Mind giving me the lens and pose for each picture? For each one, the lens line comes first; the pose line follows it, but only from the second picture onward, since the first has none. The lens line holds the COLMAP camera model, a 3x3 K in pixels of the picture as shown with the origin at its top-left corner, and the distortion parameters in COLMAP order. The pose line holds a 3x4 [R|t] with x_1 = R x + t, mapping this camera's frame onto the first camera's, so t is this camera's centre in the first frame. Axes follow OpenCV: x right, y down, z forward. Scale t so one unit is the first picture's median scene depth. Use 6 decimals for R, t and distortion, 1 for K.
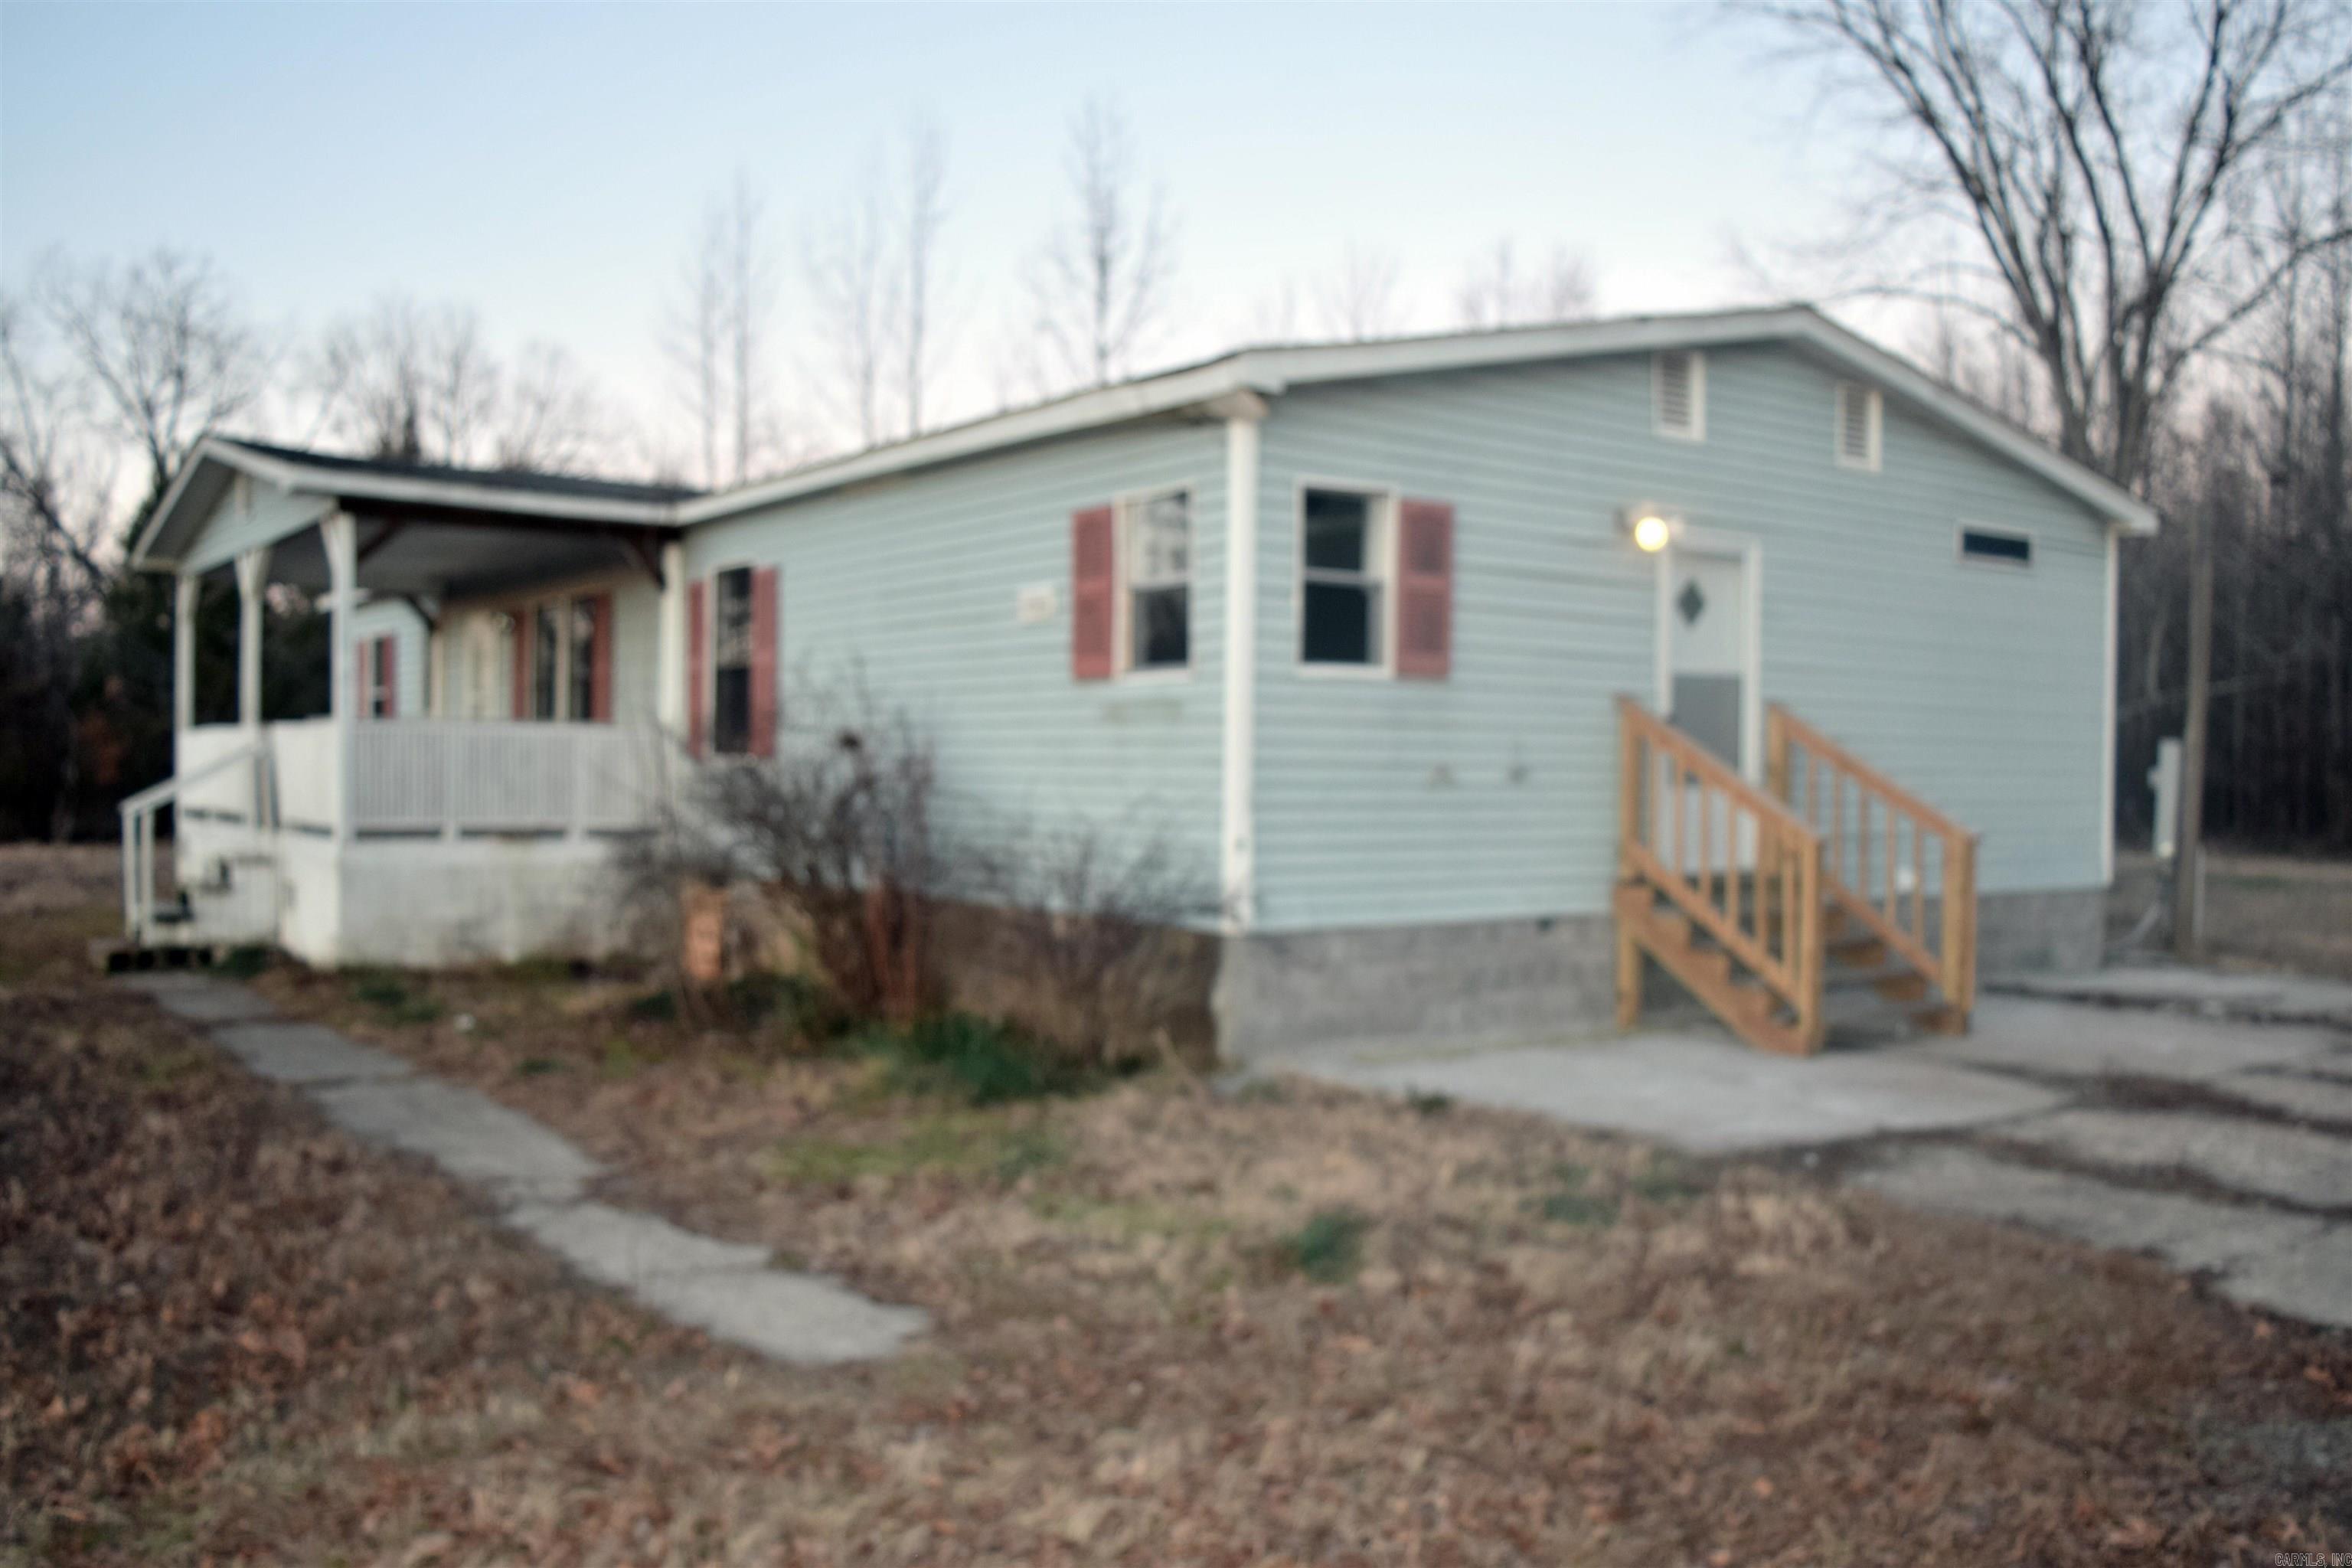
lens RADIAL K [[1944.6, 0, 1176.0], [0, 1944.6, 784.0], [0, 0, 1]] dist [-0.018636, 0.000731]
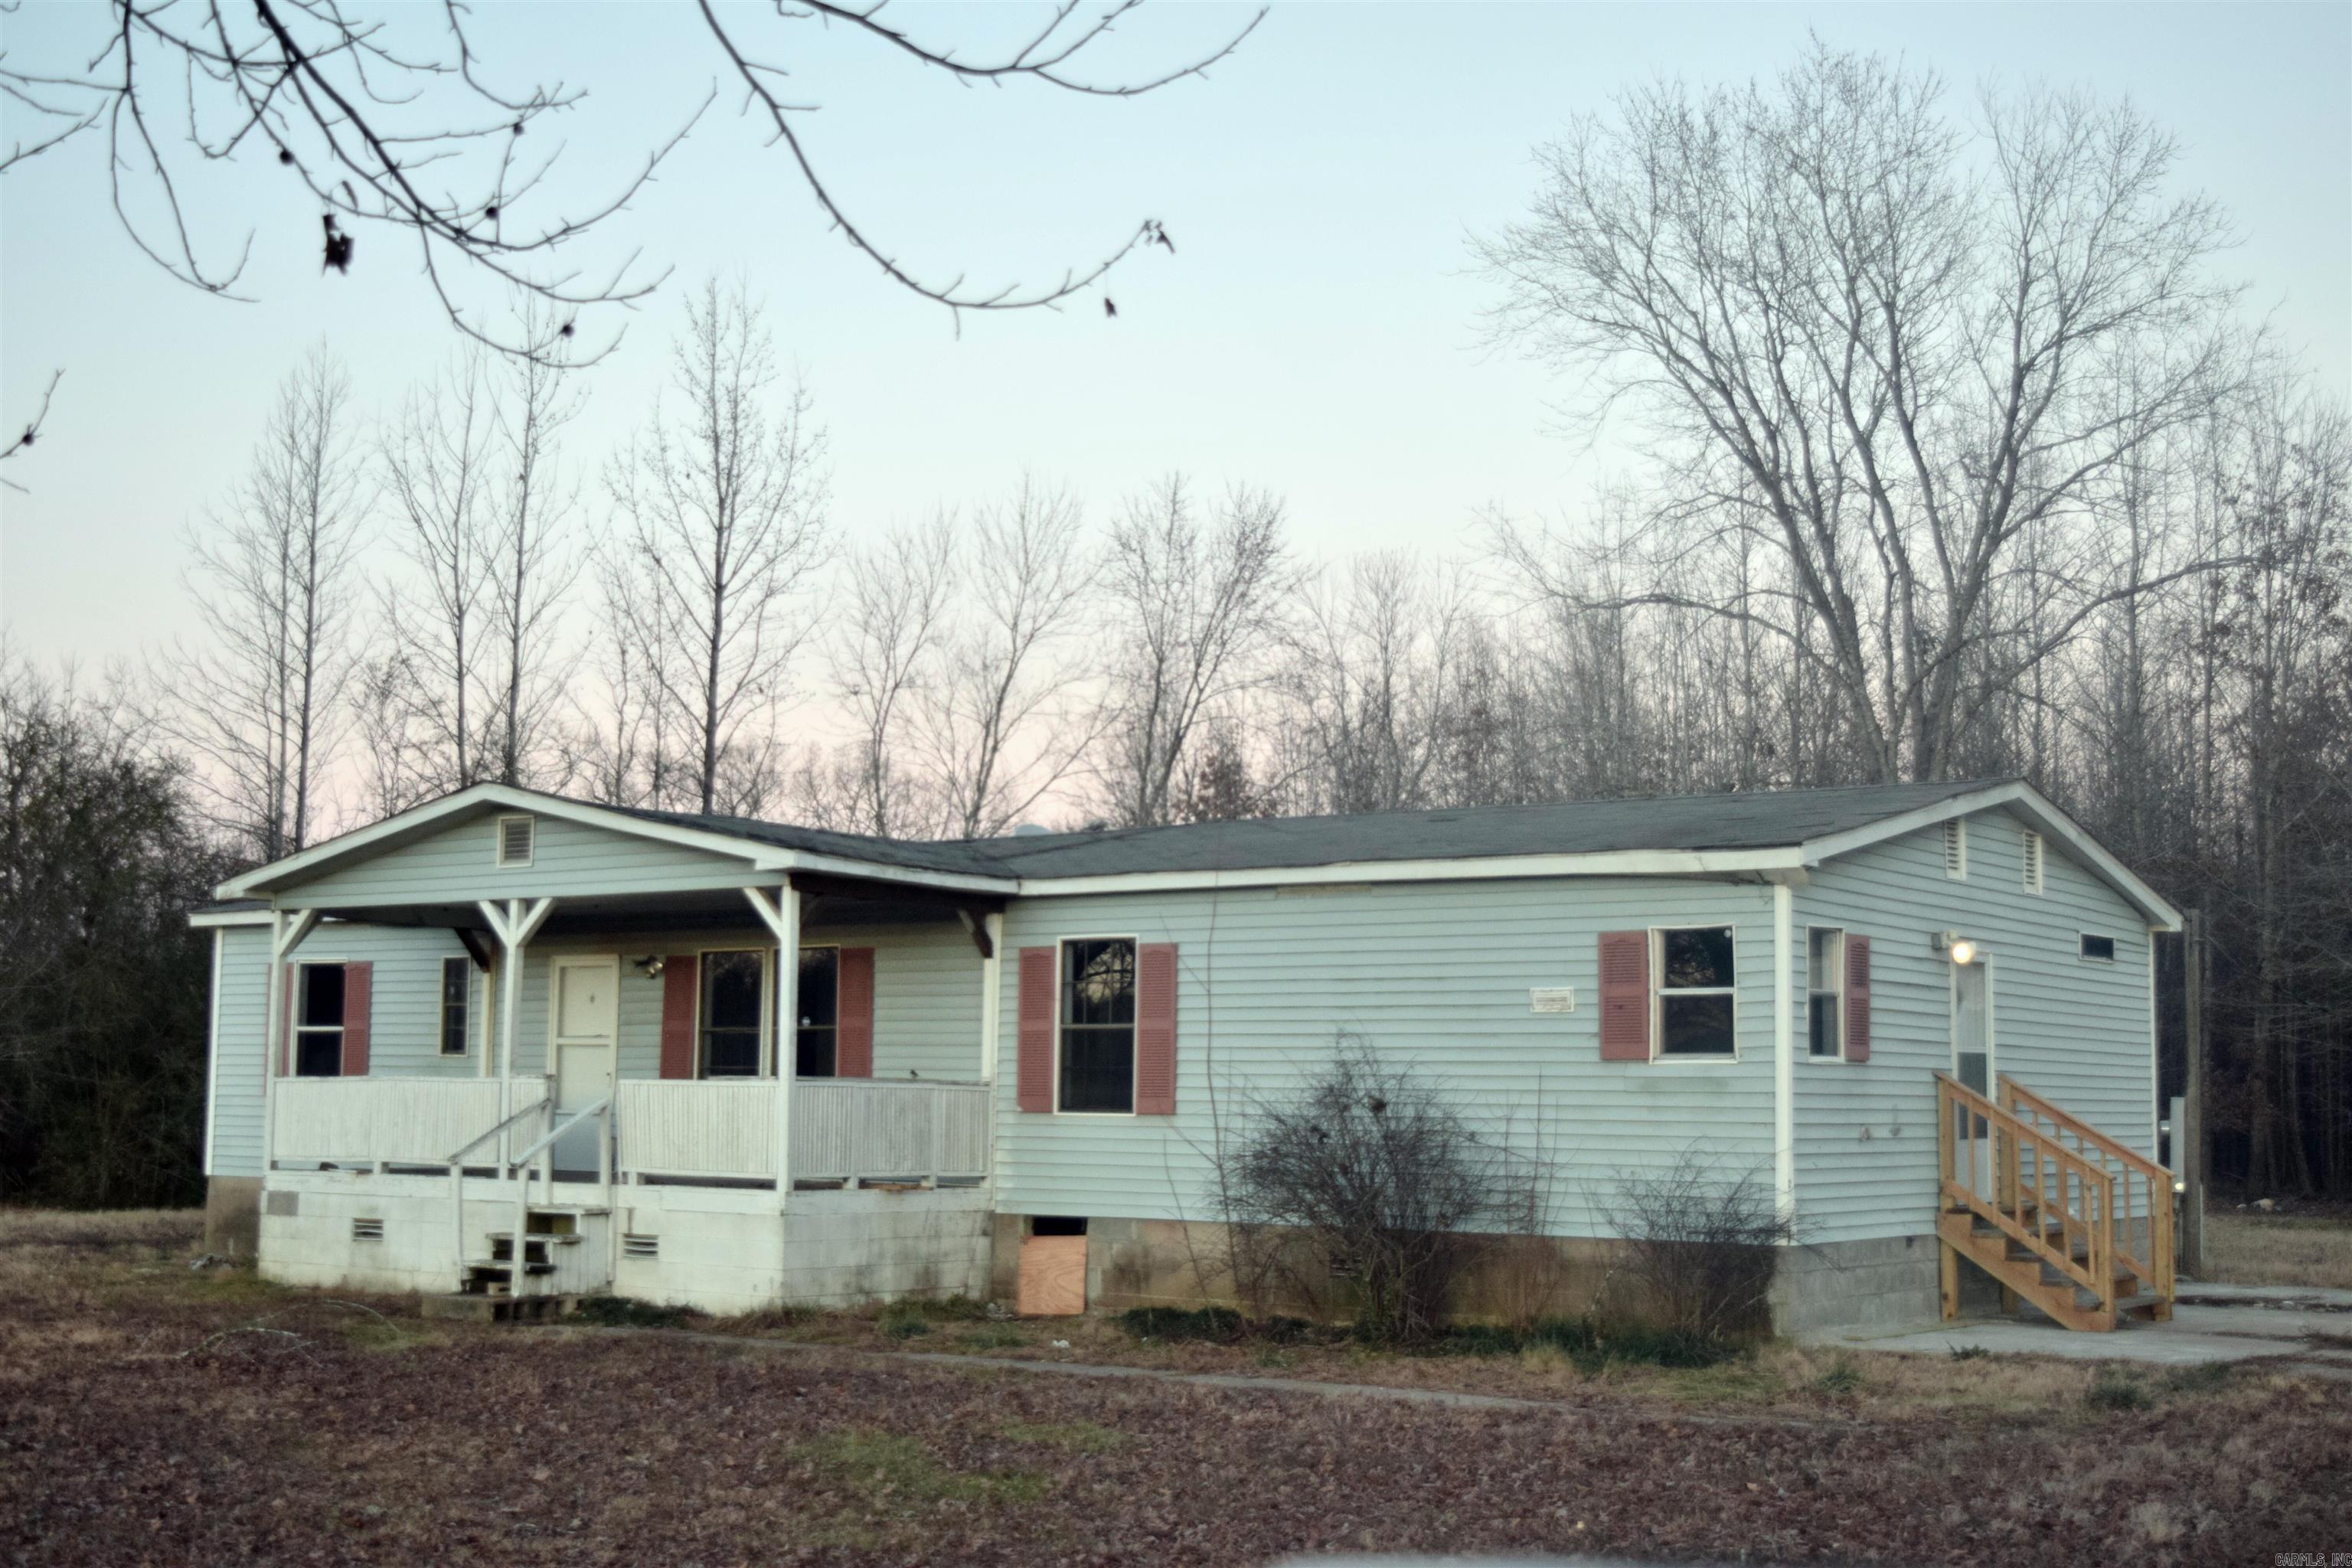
lens RADIAL K [[2915.7, 0, 1176.0], [0, 2915.7, 784.0], [0, 0, 1]] dist [0.042343, 0.036771]
pose [[0.946552, 0.033271, 0.320832, -0.907787], [0.002188, 0.993981, -0.109533, -0.021796], [-0.322545, 0.104381, 0.940781, -0.744597]]
